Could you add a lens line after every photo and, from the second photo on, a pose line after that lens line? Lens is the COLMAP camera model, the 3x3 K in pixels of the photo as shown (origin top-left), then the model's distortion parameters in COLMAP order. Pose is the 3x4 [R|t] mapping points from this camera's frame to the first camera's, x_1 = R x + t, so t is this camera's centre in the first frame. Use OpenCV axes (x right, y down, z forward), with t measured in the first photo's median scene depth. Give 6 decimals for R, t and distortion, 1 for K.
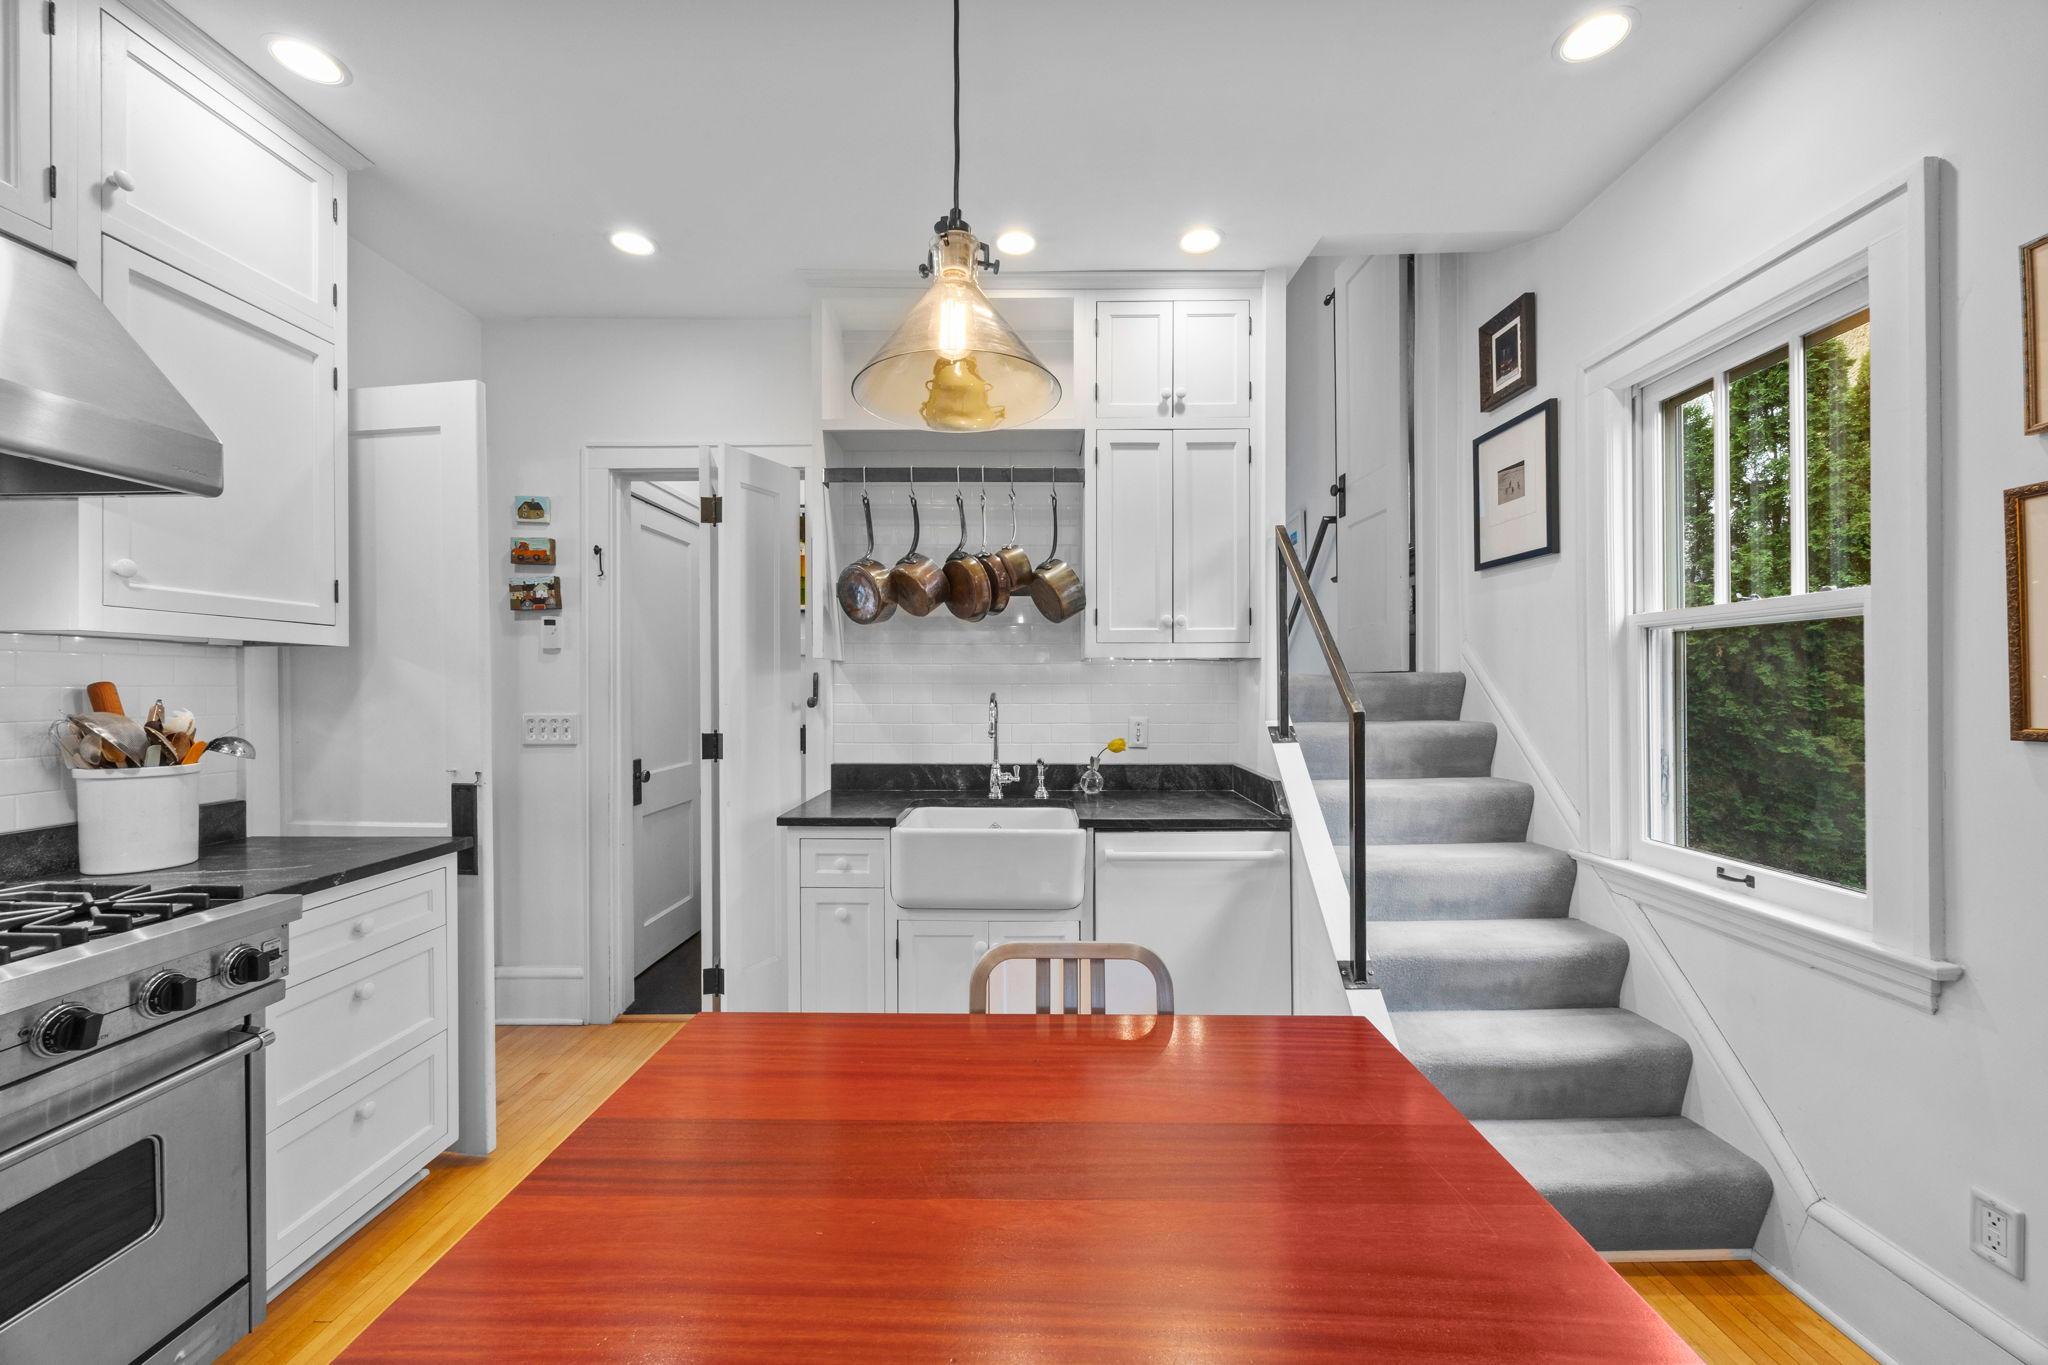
lens RADIAL K [[785.7, 0, 1025.4], [0, 785.7, 689.1], [0, 0, 1]] dist [-0.000516, -0.000051]
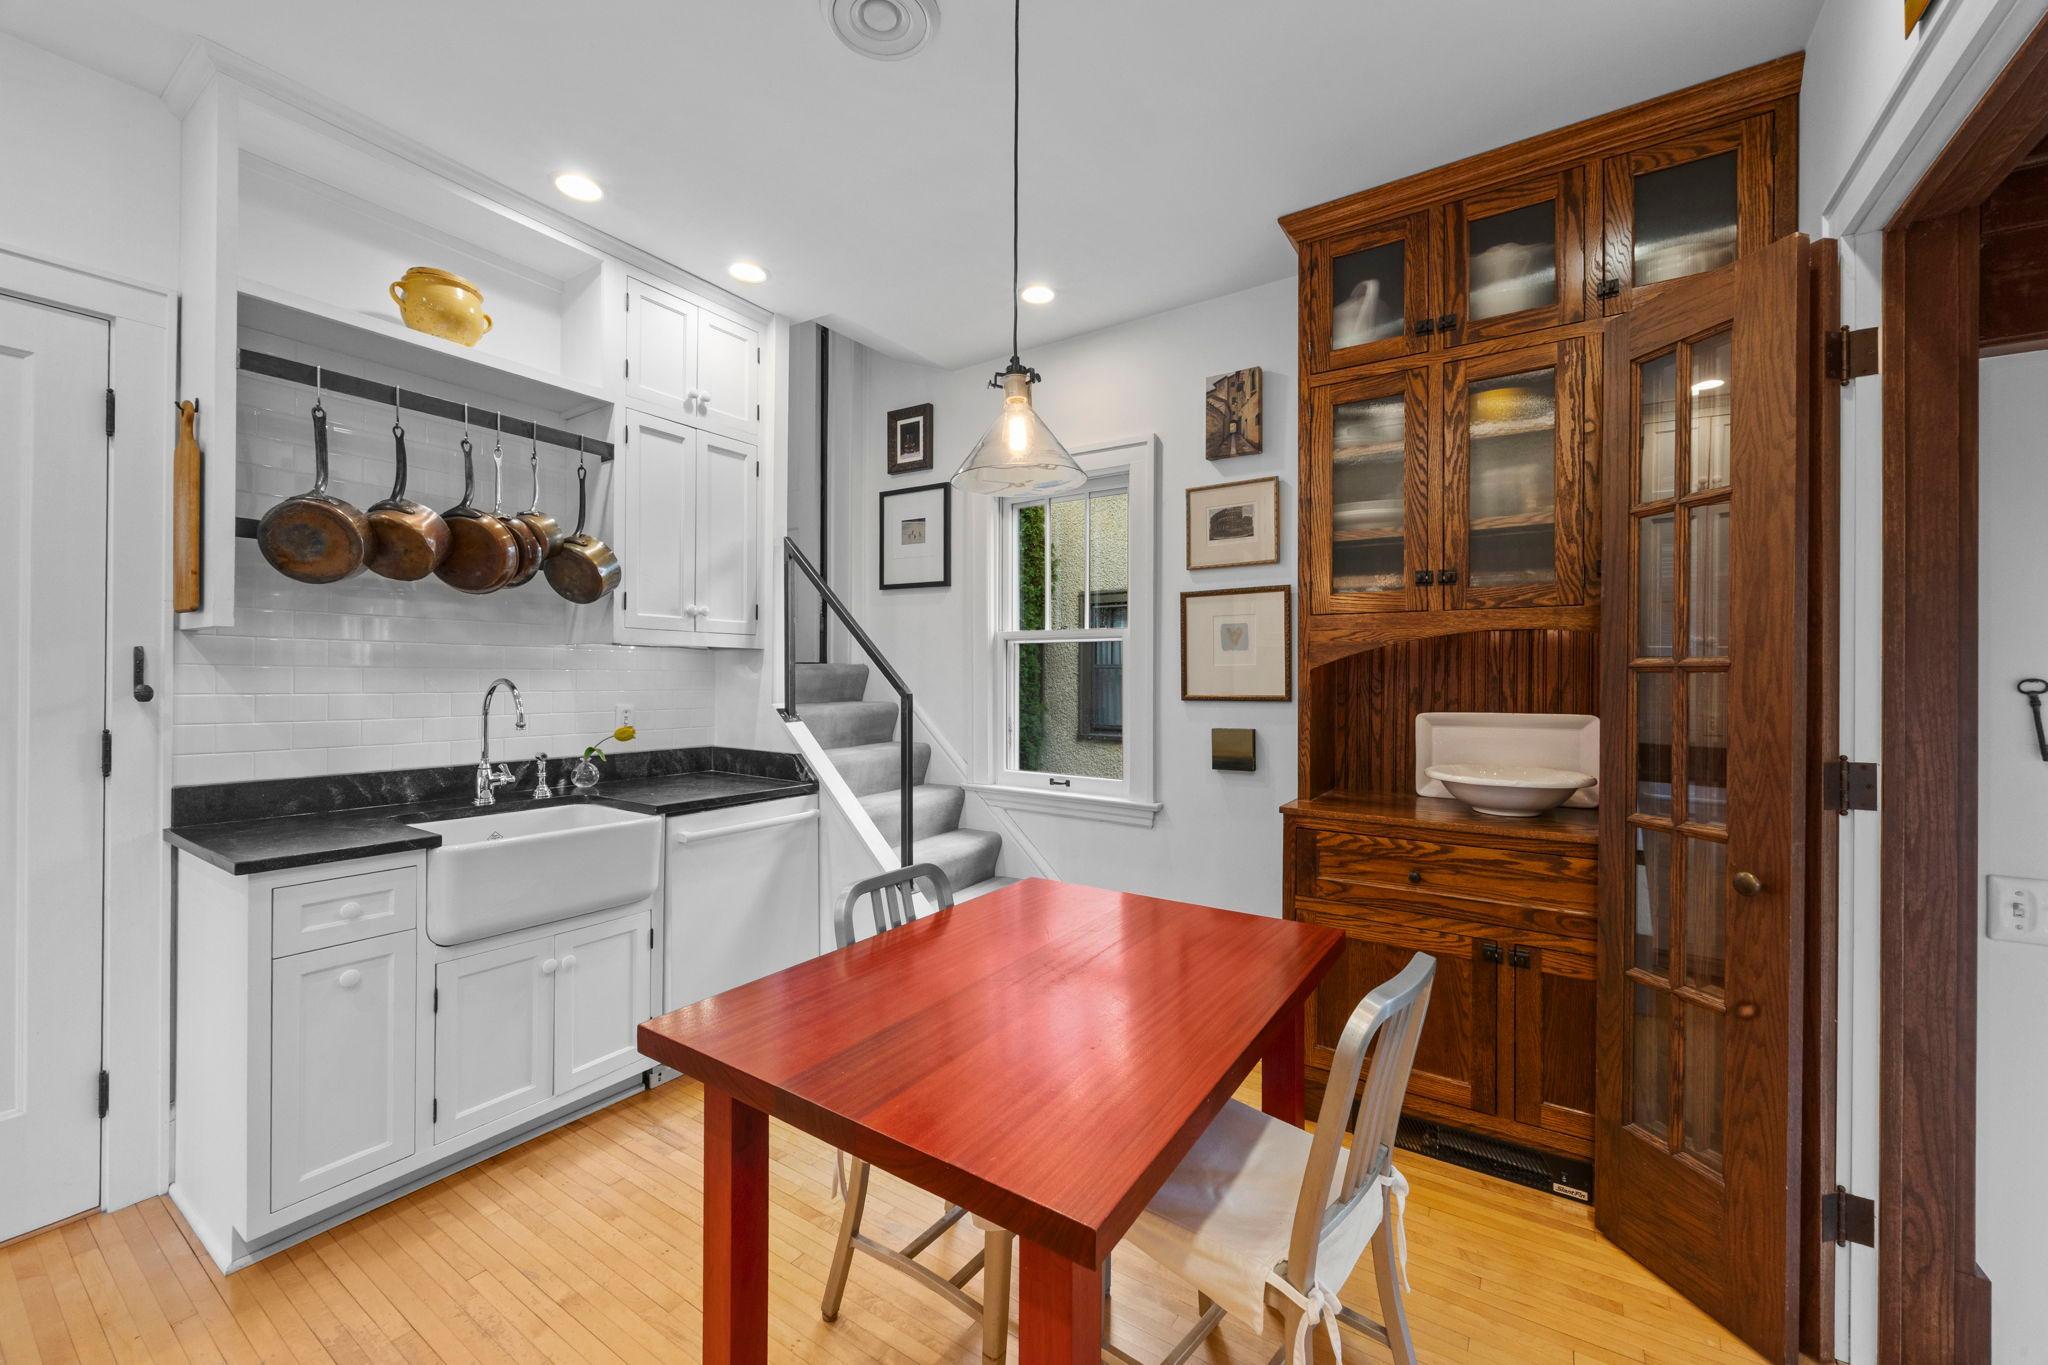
lens RADIAL K [[795.0, 0, 1019.6], [0, 795.0, 676.9], [0, 0, 1]] dist [-0.001114, 0.000029]
pose [[0.543678, 0.004439, 0.839282, -0.466205], [-0.004712, 0.999986, -0.002236, 0.001612], [-0.839280, -0.002739, 0.543692, 0.060224]]
